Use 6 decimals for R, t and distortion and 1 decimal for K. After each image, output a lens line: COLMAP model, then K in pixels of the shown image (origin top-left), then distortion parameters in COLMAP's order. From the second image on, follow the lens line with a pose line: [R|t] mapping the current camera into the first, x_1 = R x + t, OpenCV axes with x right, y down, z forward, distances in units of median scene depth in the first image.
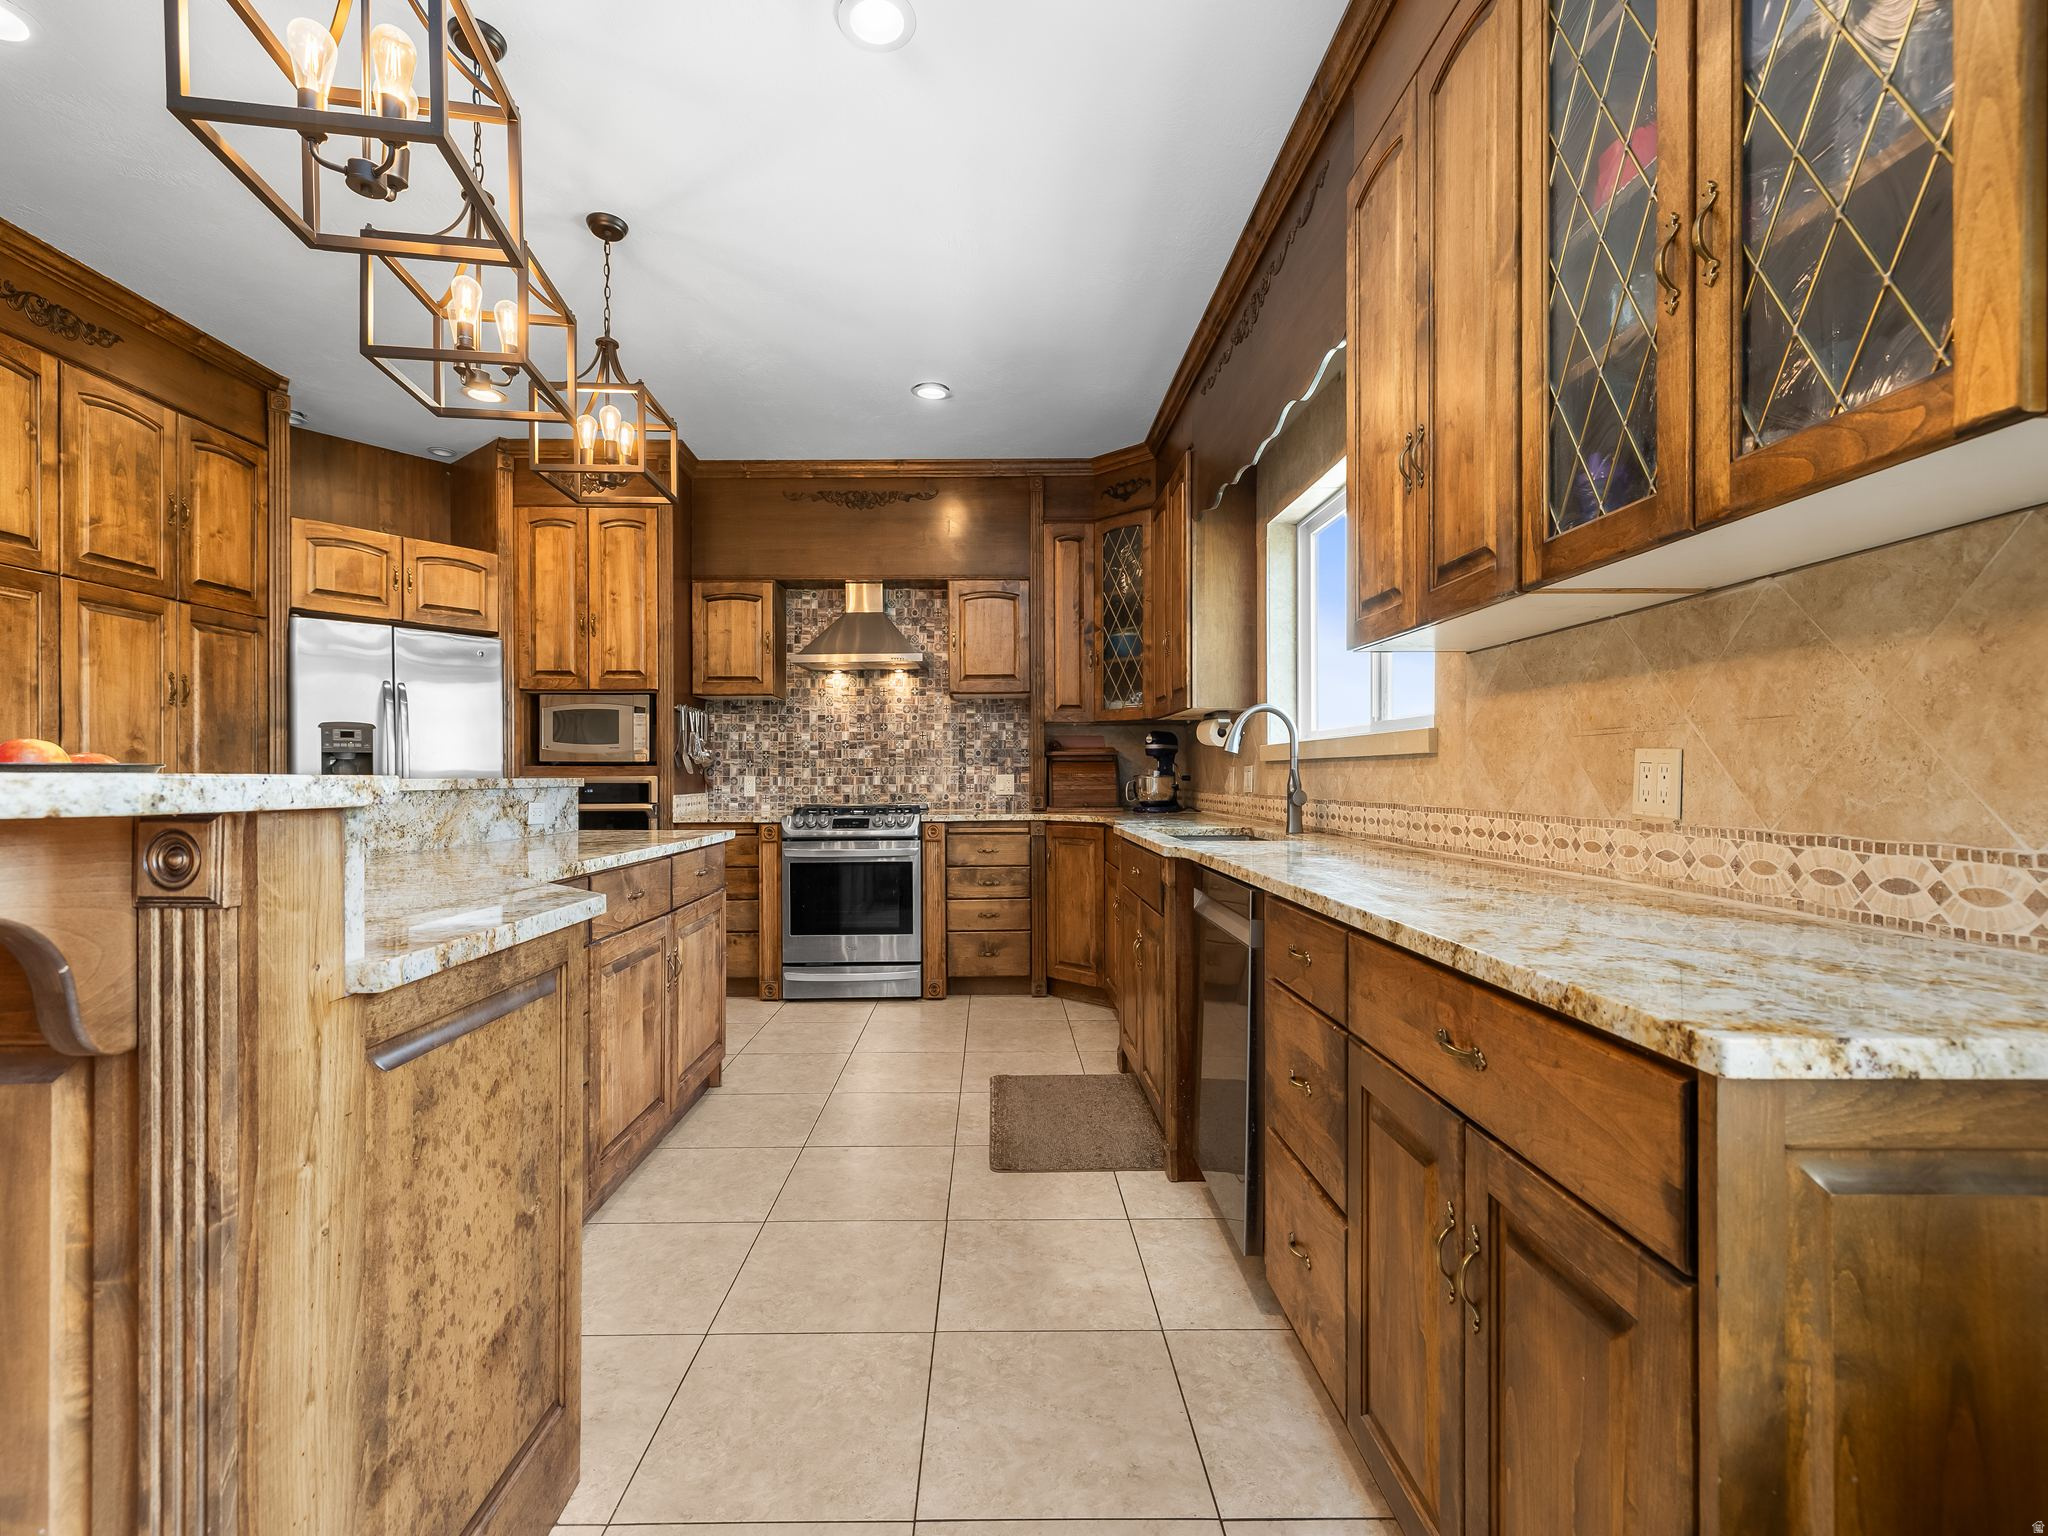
lens RADIAL K [[897.4, 0, 998.0], [0, 897.4, 773.7], [0, 0, 1]] dist [0.001953, 0.000161]
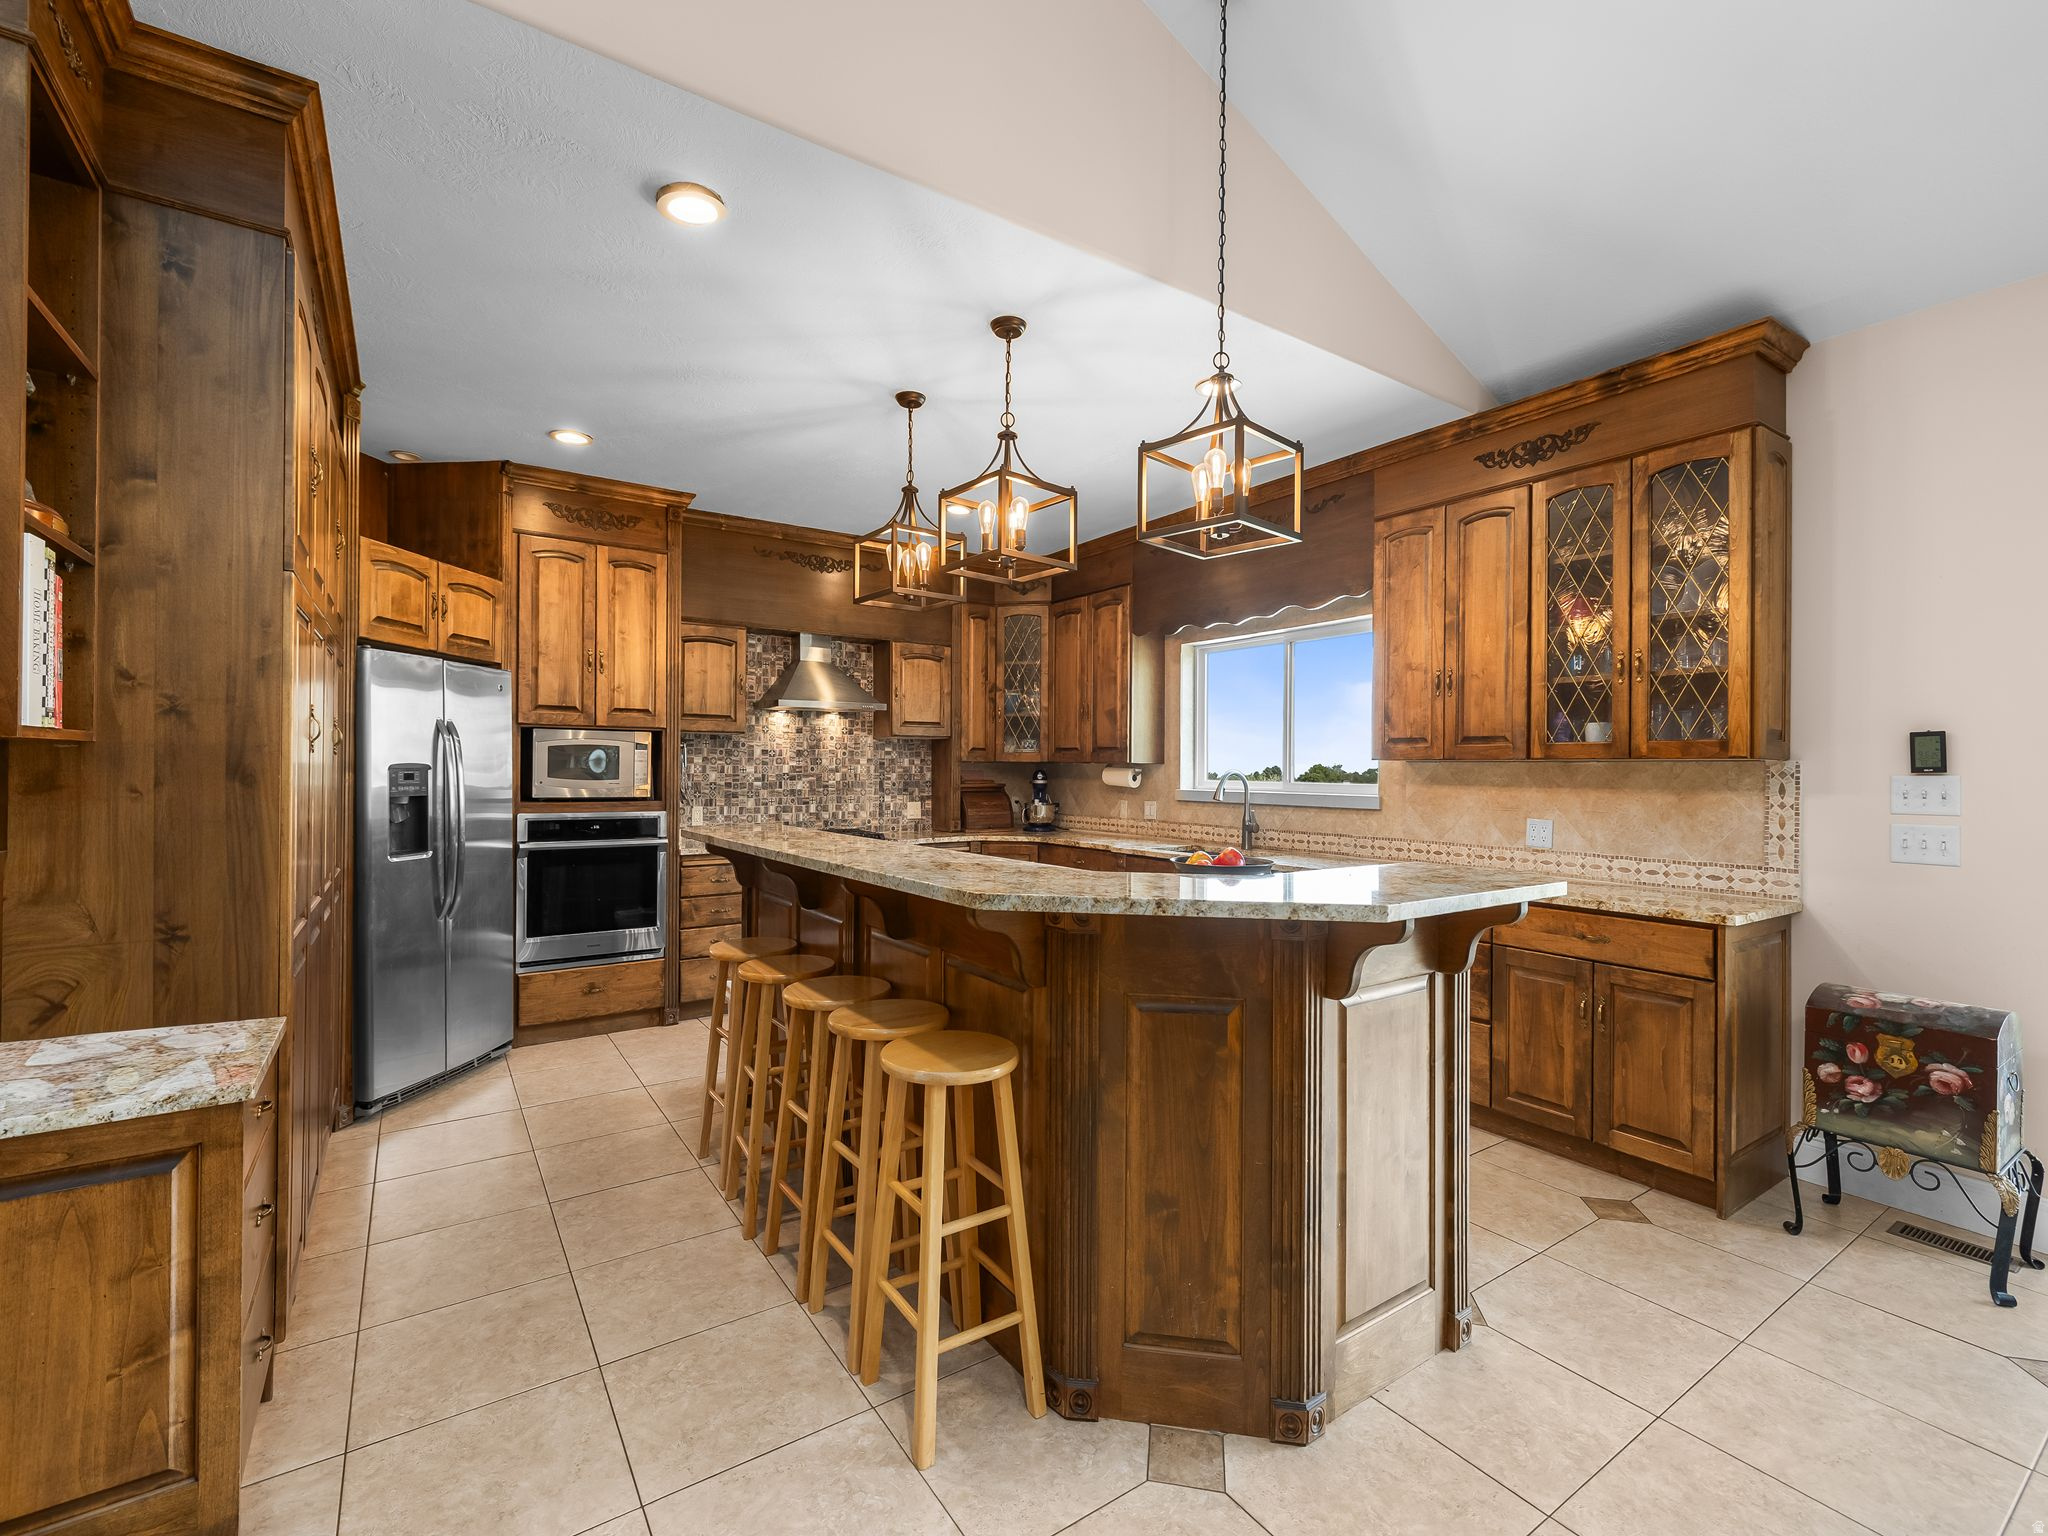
lens RADIAL K [[897.9, 0, 1009.1], [0, 897.9, 768.8], [0, 0, 1]] dist [0.002931, 0.000537]
pose [[0.836672, 0.009048, 0.547630, -0.580272], [-0.010431, 0.999945, -0.000585, -0.047065], [-0.547605, -0.005223, 0.836720, -0.086799]]
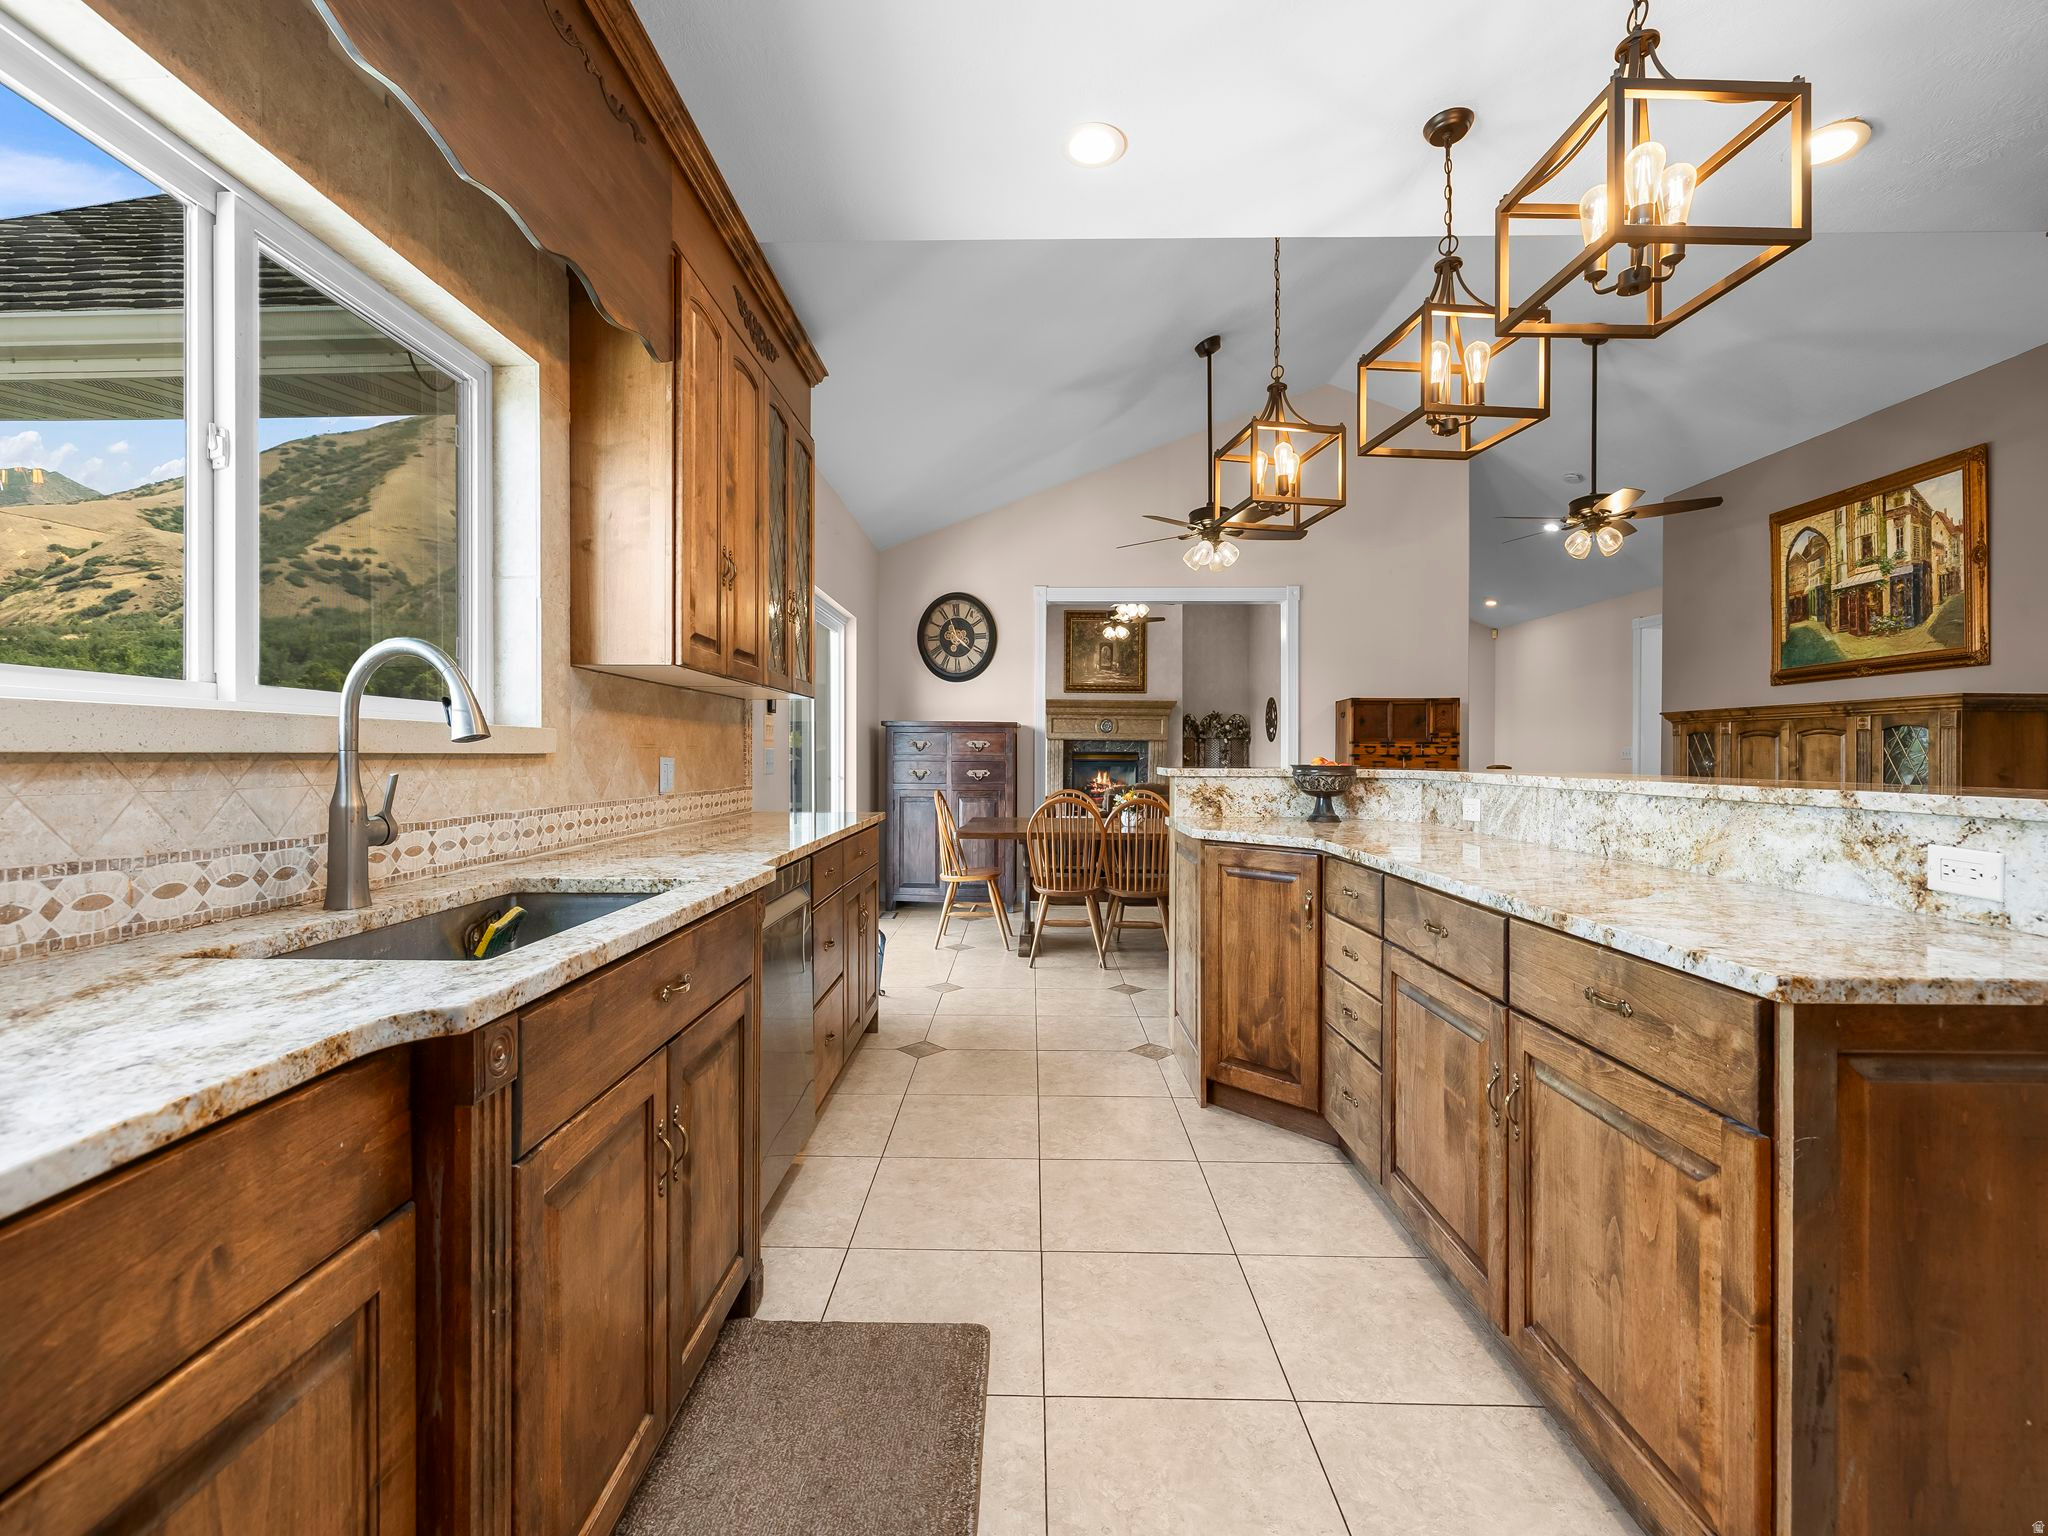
lens RADIAL K [[867.0, 0, 1009.8], [0, 867.0, 766.0], [0, 0, 1]] dist [0.000521, 0.000300]
pose [[-0.999651, -0.000039, 0.026403, -0.022643], [0.000255, 0.999938, 0.011117, -0.009334], [-0.026401, 0.011120, -0.999590, 0.901487]]
